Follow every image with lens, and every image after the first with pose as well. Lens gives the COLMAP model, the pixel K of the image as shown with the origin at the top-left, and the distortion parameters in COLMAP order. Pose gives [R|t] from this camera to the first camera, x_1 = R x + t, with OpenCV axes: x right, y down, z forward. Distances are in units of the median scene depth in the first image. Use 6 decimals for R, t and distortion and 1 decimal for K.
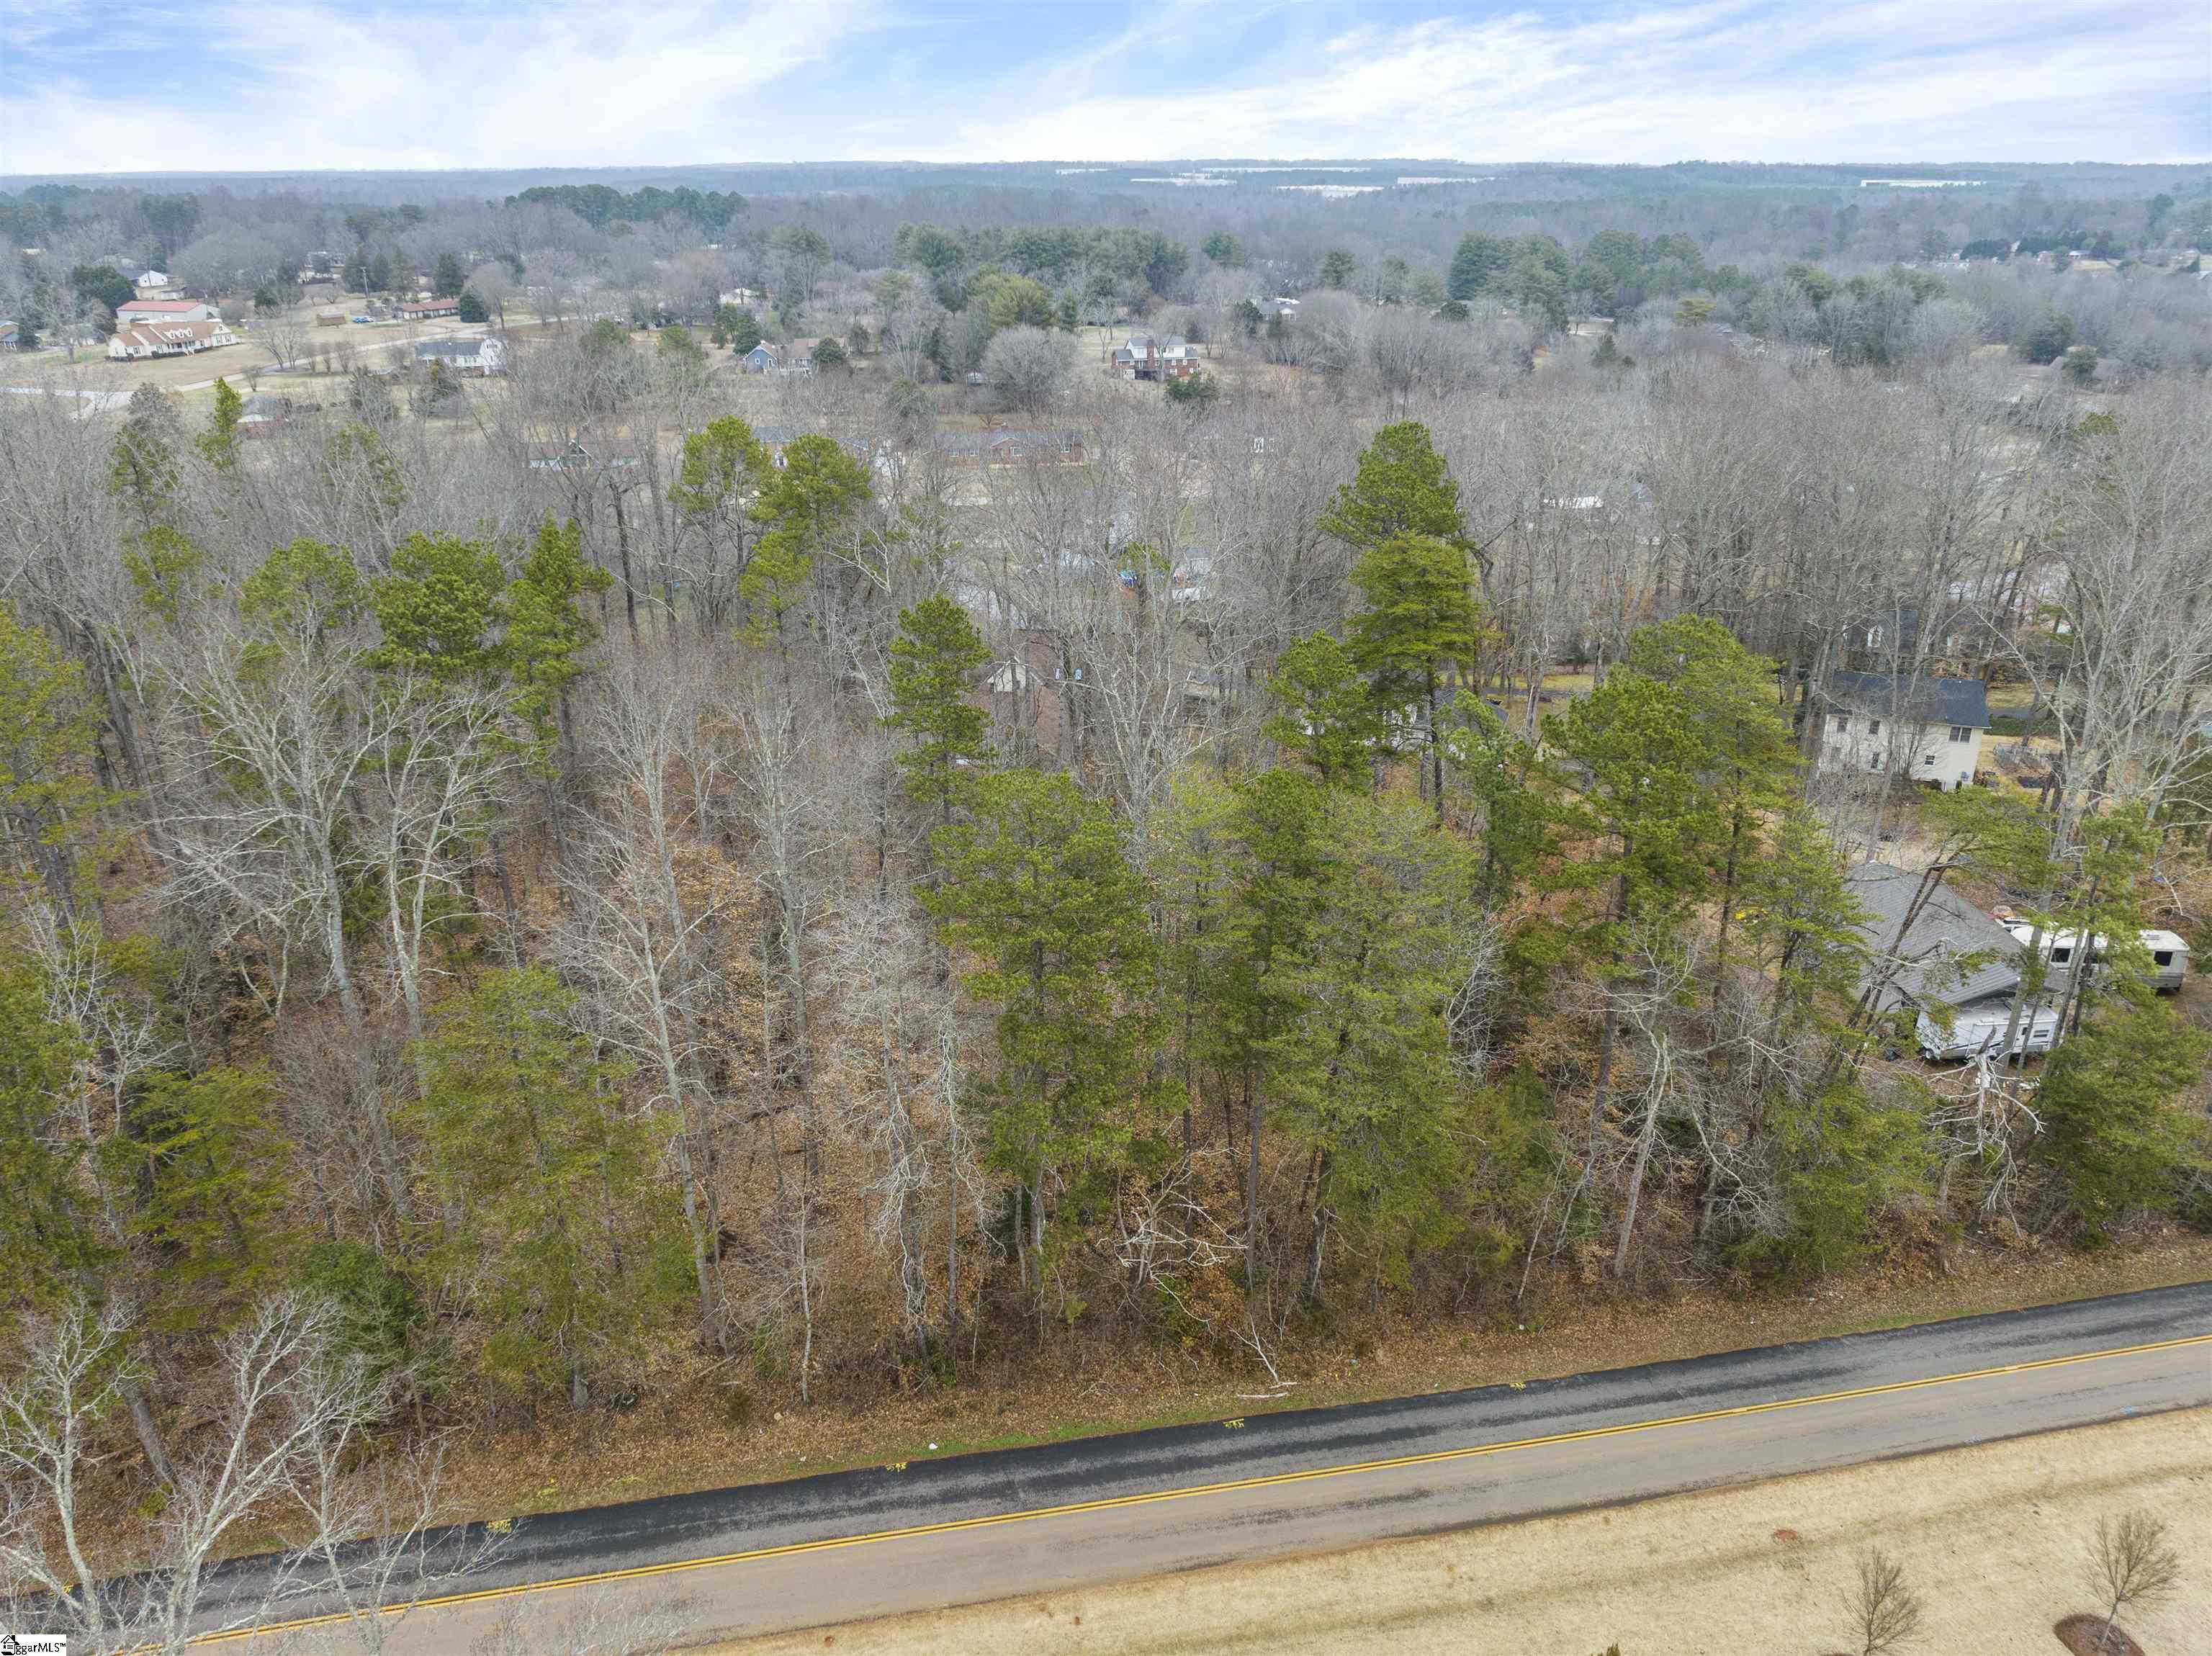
lens RADIAL K [[1541.7, 0, 1105.0], [0, 1541.7, 834.3], [0, 0, 1]] dist [-0.044162, 0.014272]
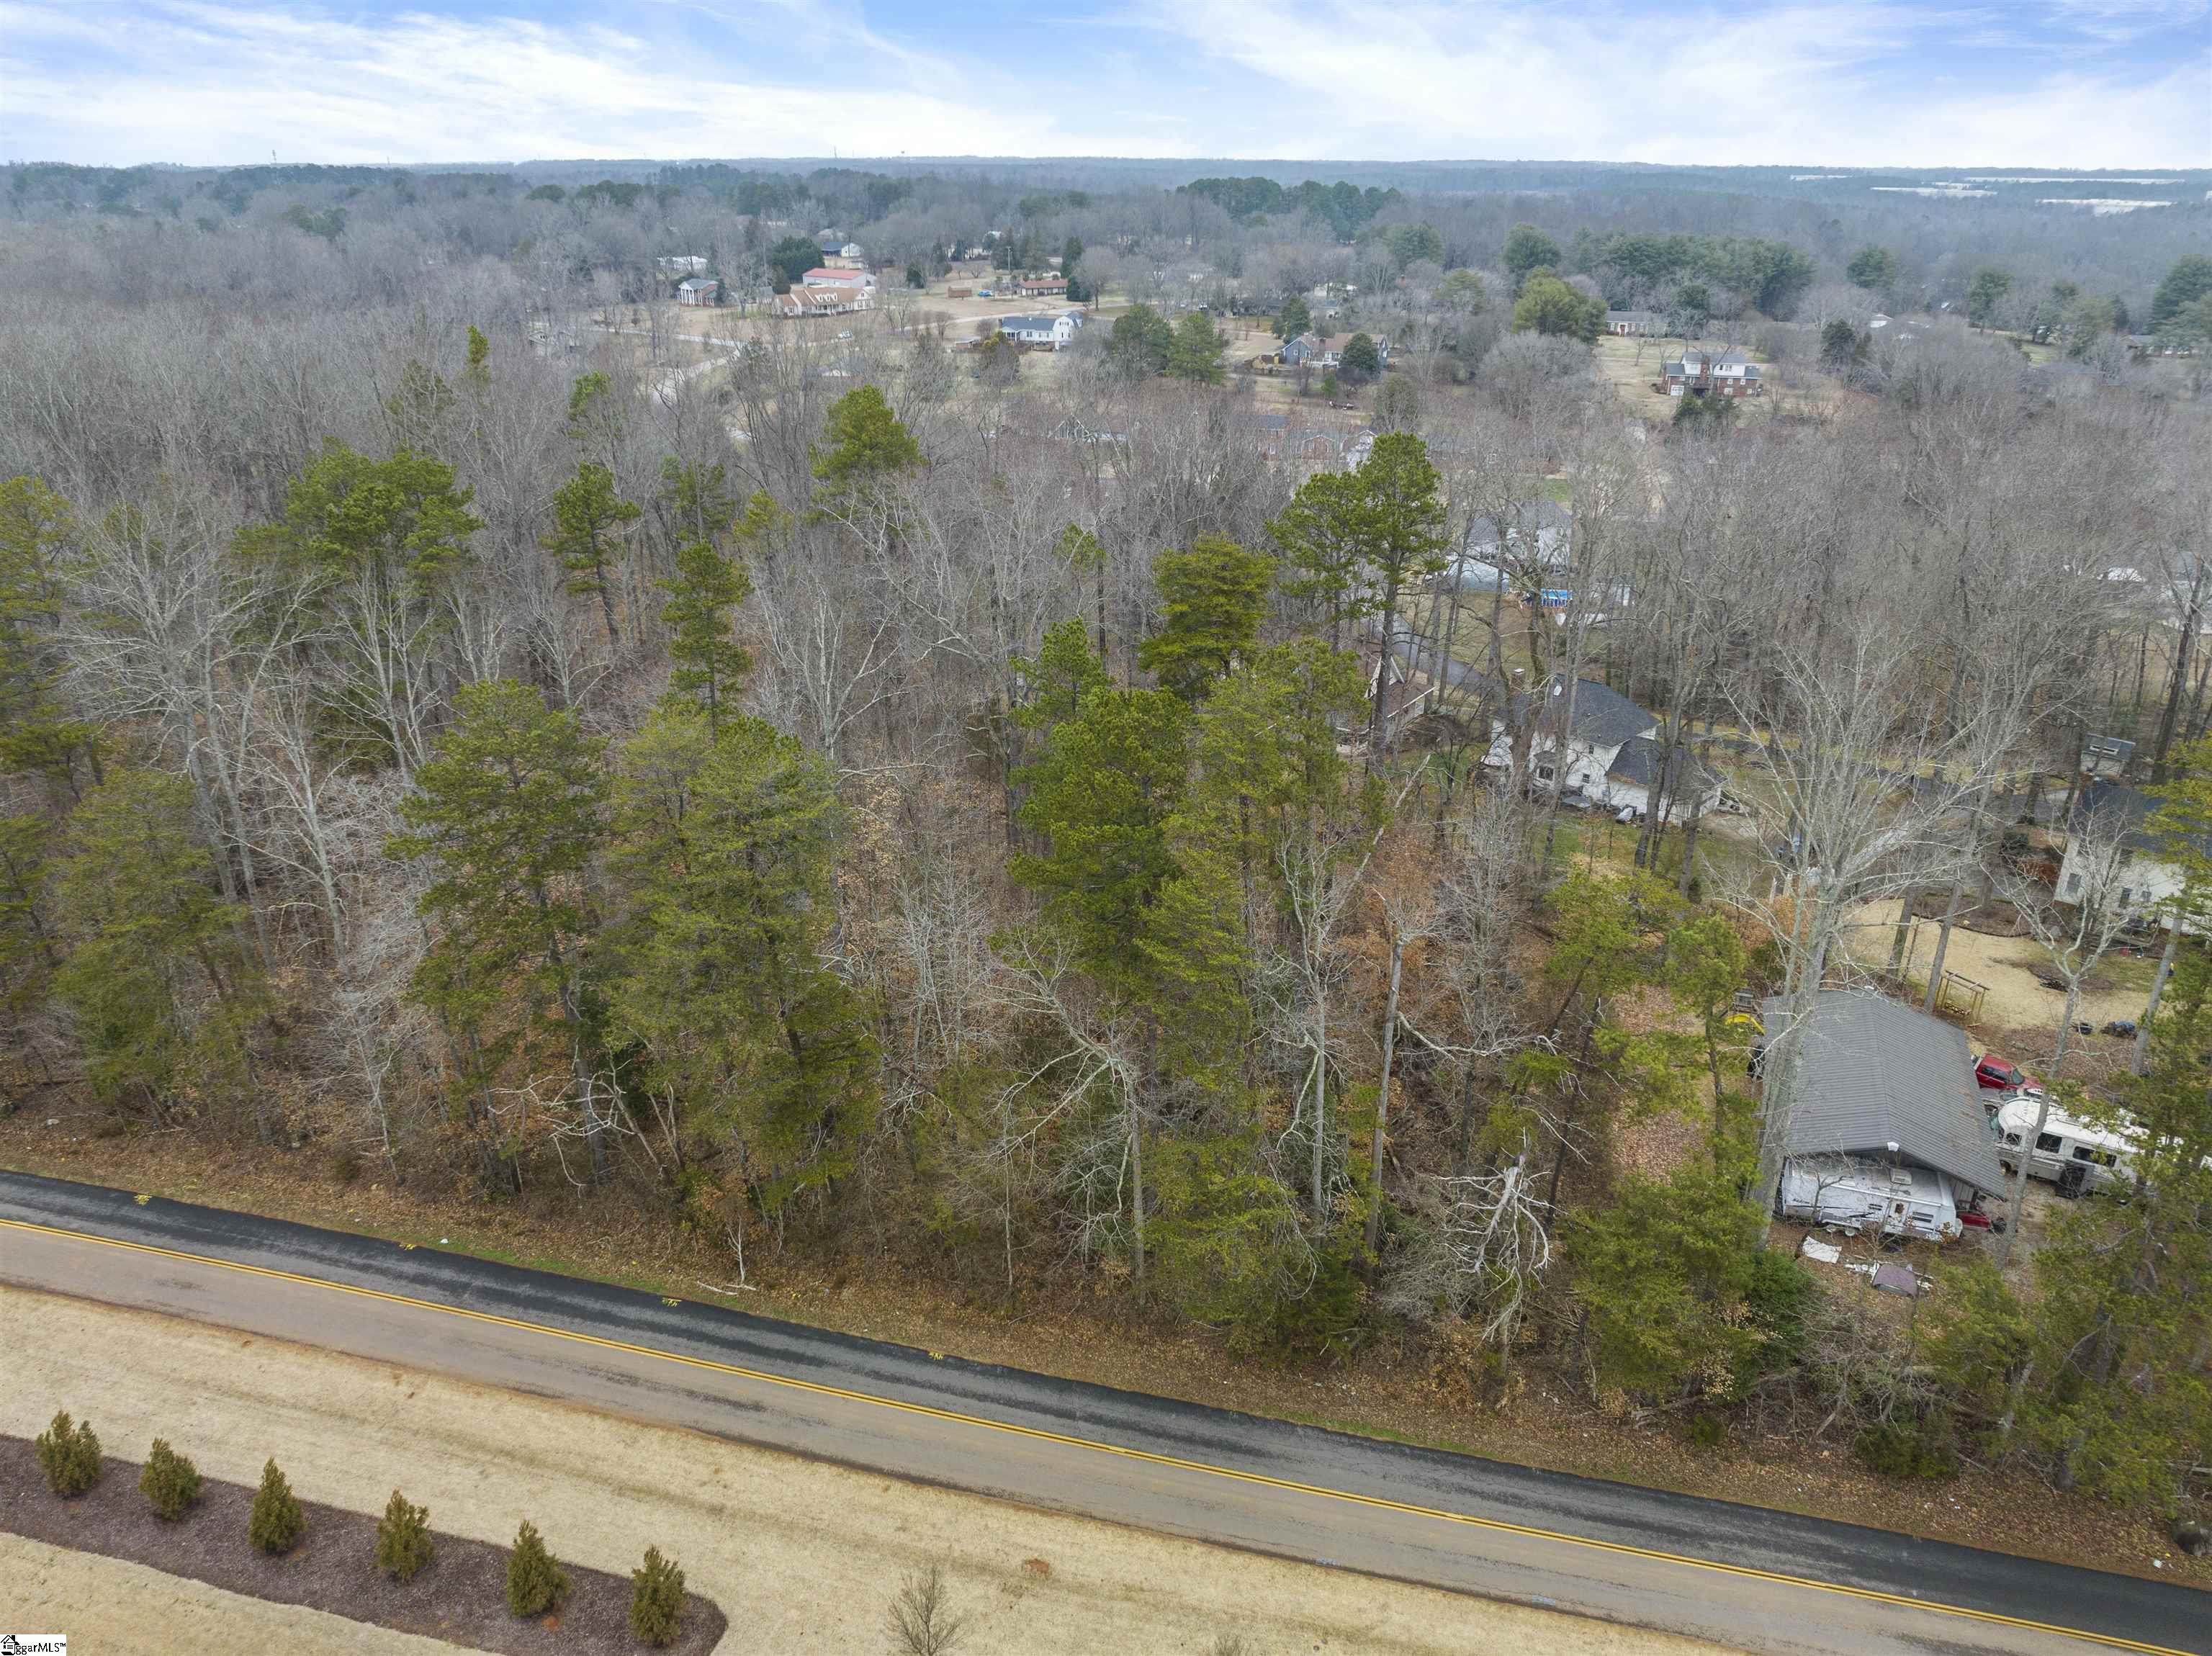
lens RADIAL K [[1541.7, 0, 1108.3], [0, 1541.7, 821.9], [0, 0, 1]] dist [-0.044162, 0.014272]
pose [[0.909759, 0.170071, -0.378700, 0.104024], [-0.172195, 0.984650, 0.028529, -0.005996], [0.377739, 0.039256, 0.925080, 0.011939]]
